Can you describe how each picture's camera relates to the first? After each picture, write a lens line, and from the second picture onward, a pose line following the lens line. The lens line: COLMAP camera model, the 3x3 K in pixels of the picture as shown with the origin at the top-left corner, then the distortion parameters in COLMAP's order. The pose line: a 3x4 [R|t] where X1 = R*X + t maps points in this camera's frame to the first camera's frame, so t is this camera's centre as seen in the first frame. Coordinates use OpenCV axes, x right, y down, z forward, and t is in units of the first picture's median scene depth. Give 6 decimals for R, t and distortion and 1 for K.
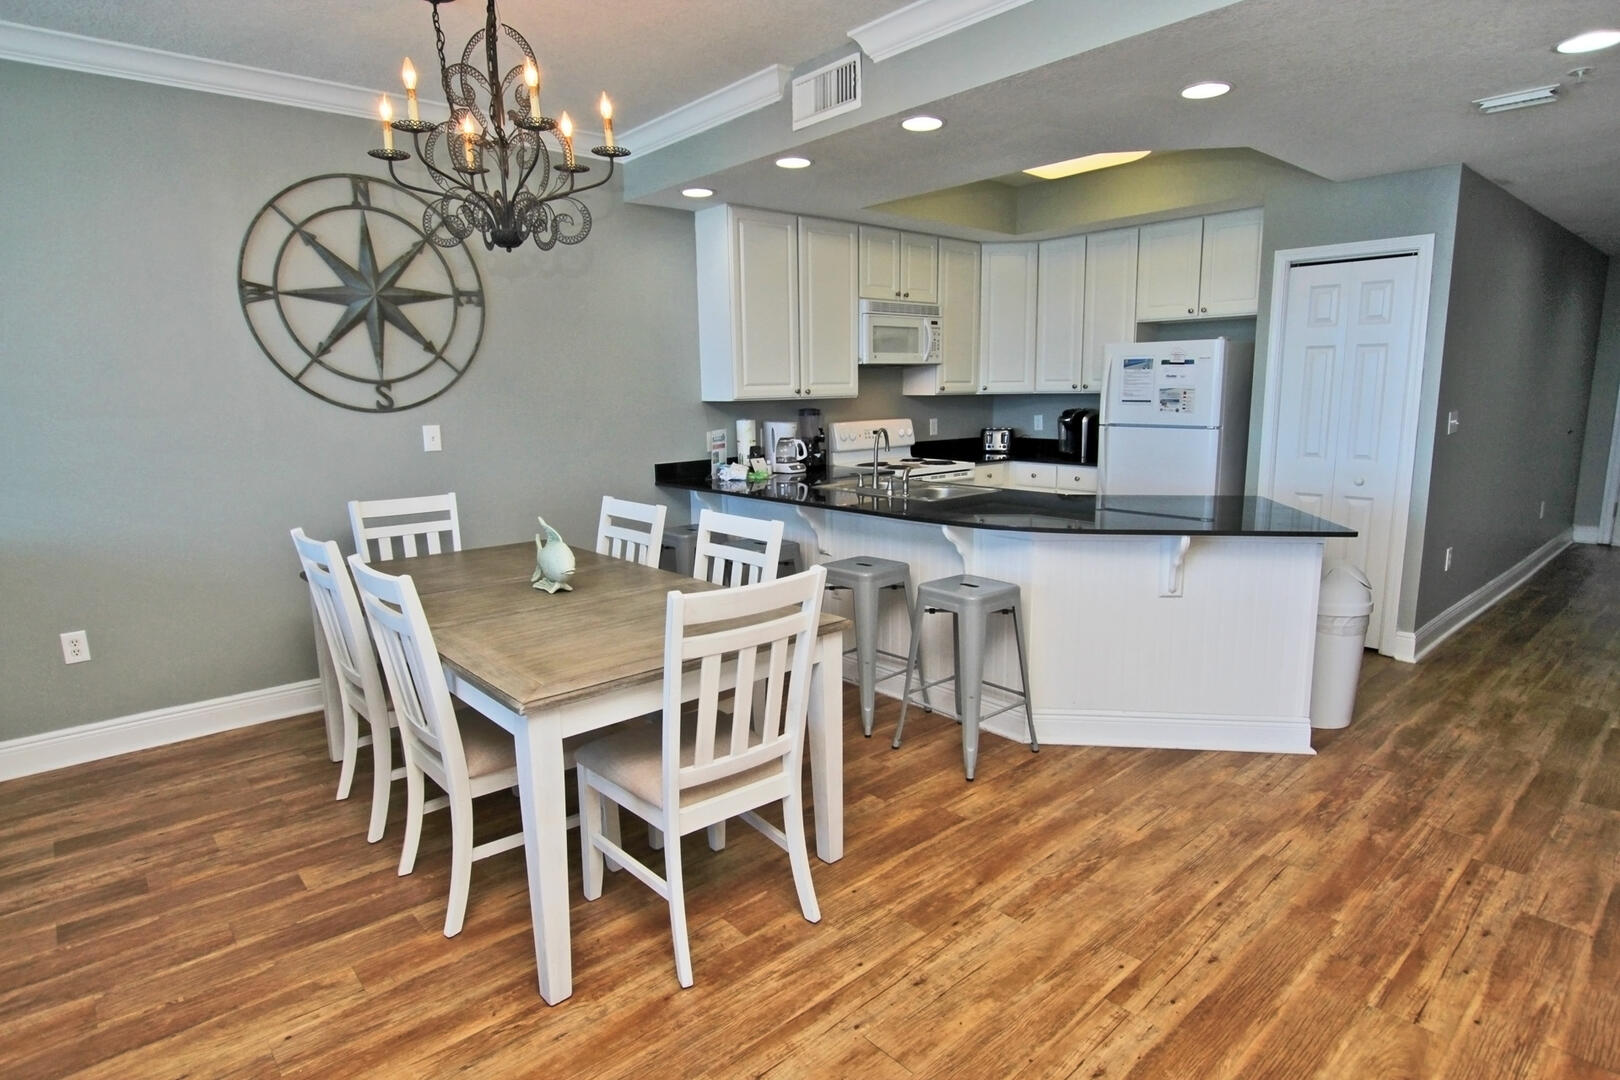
lens RADIAL K [[868.9, 0, 808.9], [0, 868.9, 536.6], [0, 0, 1]] dist [0.001580, 0.000147]
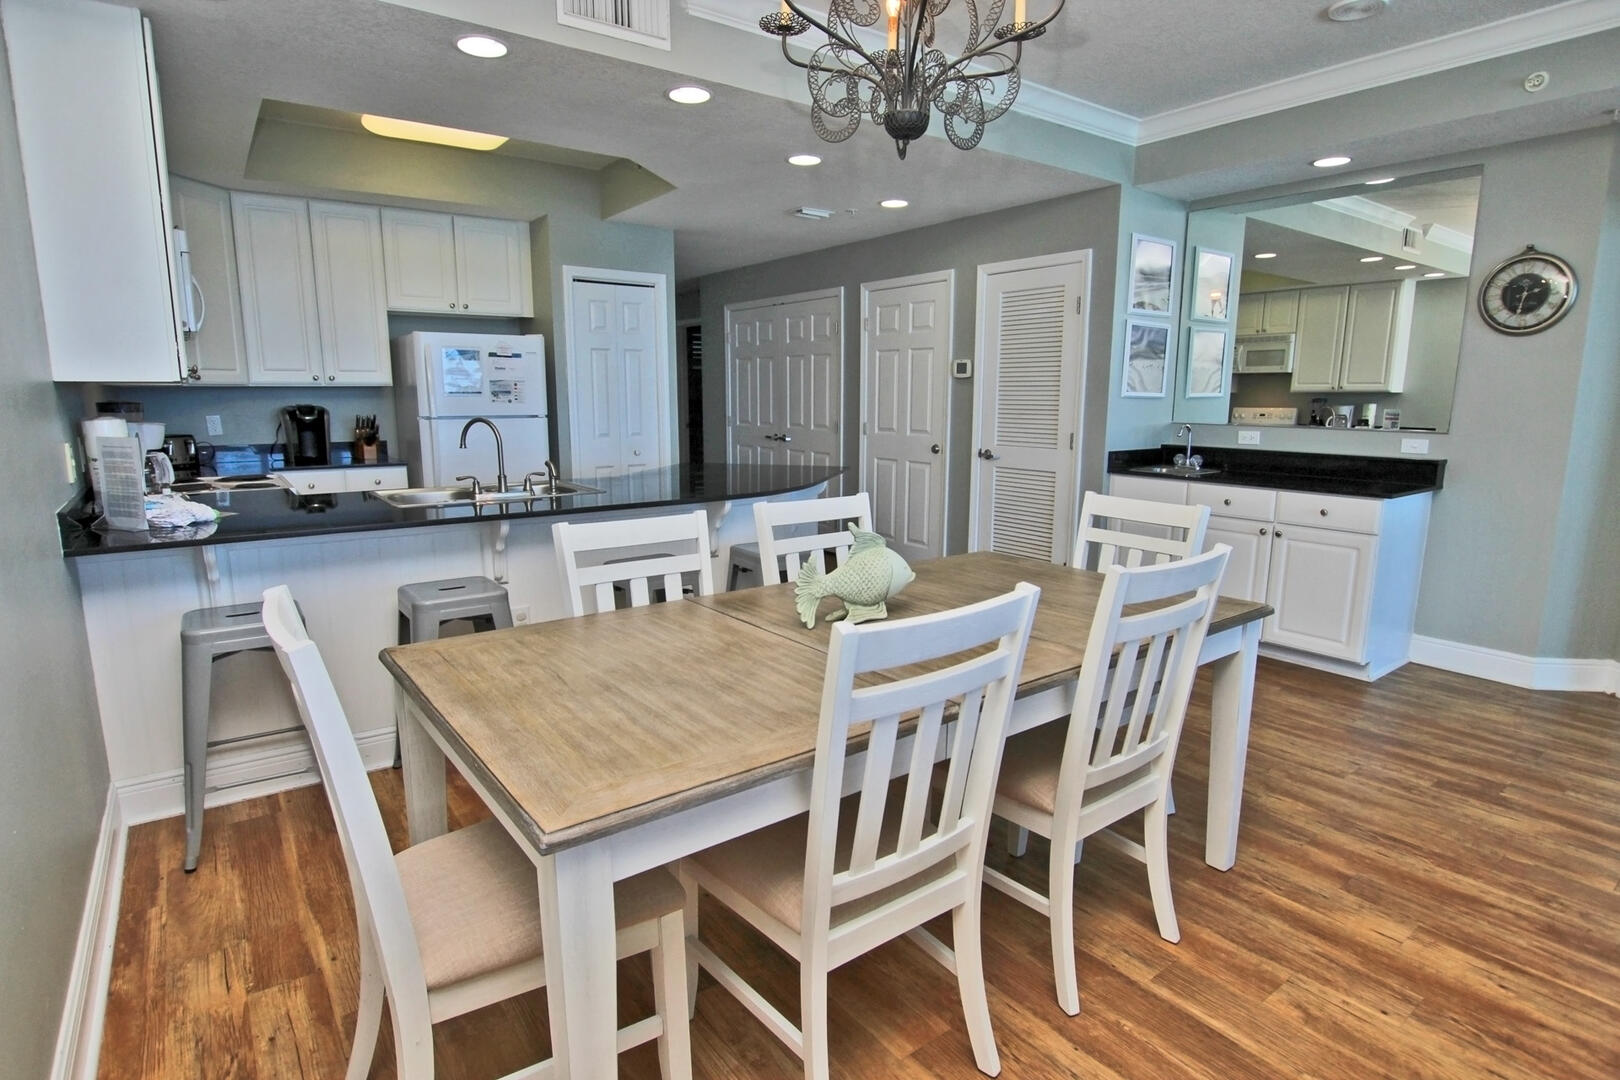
lens RADIAL K [[834.0, 0, 812.5], [0, 834.0, 548.0], [0, 0, 1]] dist [-0.003143, -0.000236]
pose [[0.086678, -0.170616, 0.981518, -1.319924], [0.171252, 0.973112, 0.154031, -0.152098], [-0.981407, 0.154736, 0.113566, 1.293984]]
